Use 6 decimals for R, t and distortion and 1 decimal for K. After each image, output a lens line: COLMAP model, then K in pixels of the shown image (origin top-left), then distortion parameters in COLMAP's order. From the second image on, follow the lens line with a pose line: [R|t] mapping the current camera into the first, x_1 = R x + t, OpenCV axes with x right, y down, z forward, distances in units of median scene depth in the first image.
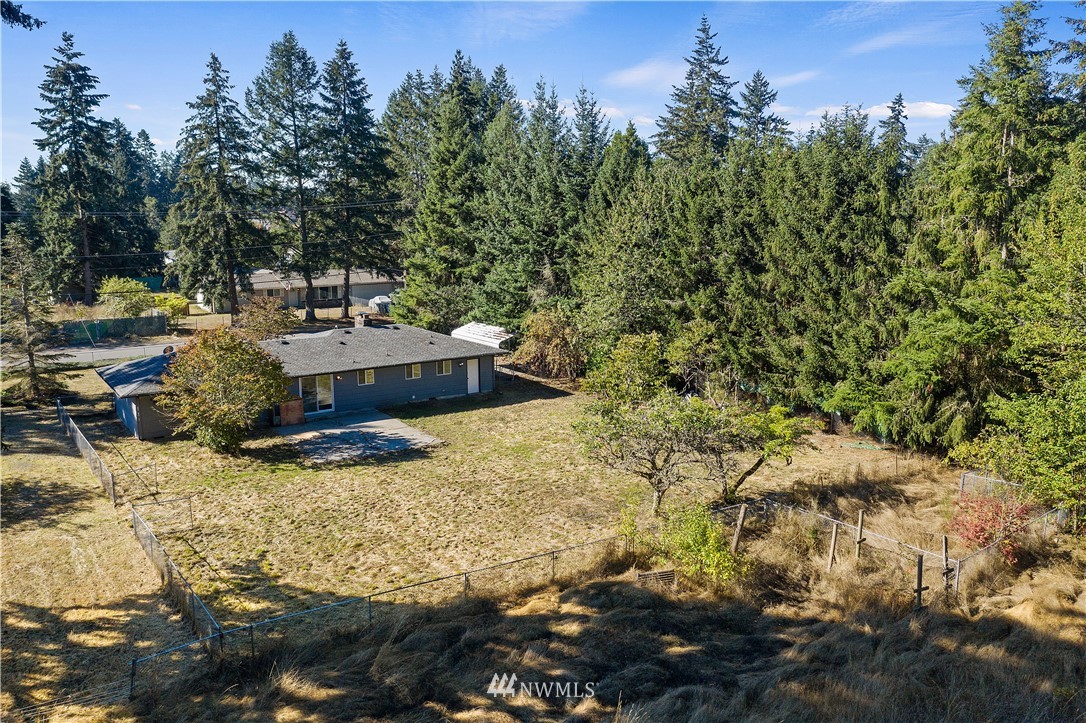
lens RADIAL K [[854.0, 0, 543.0], [0, 854.0, 361.5], [0, 0, 1]] dist [-0.023446, 0.001377]
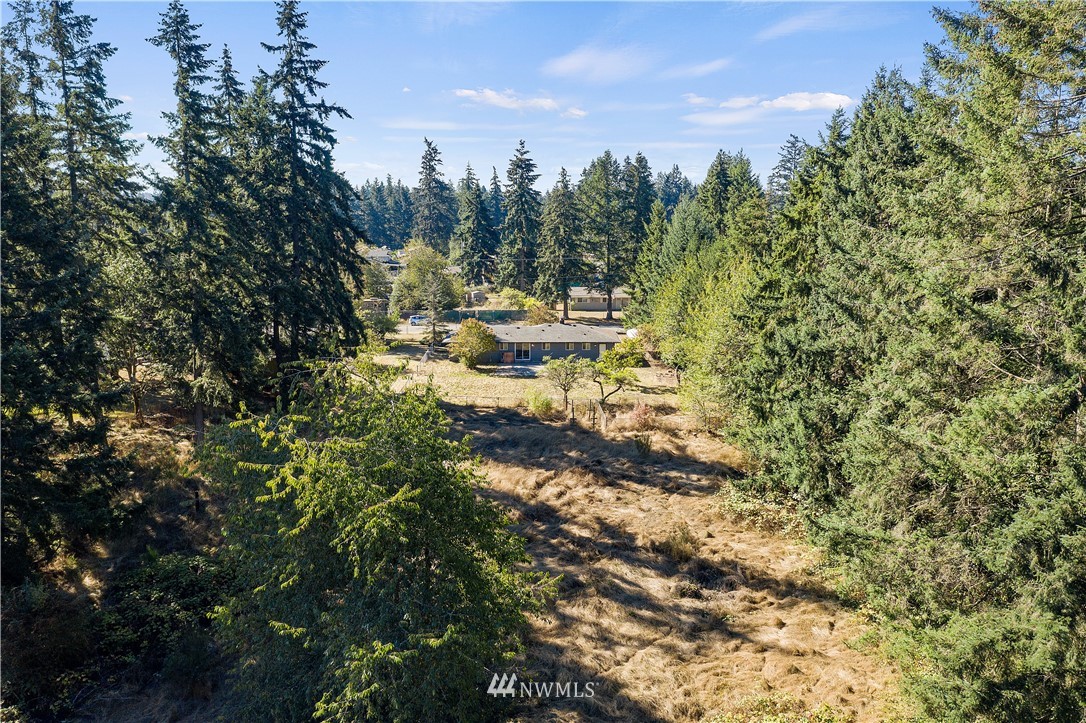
lens RADIAL K [[854.0, 0, 543.0], [0, 854.0, 361.5], [0, 0, 1]] dist [-0.023446, 0.001377]
pose [[0.820862, 0.102939, -0.561774, 0.572543], [-0.099638, 0.994350, 0.036615, -0.013071], [0.562369, 0.025918, 0.826480, -0.459024]]
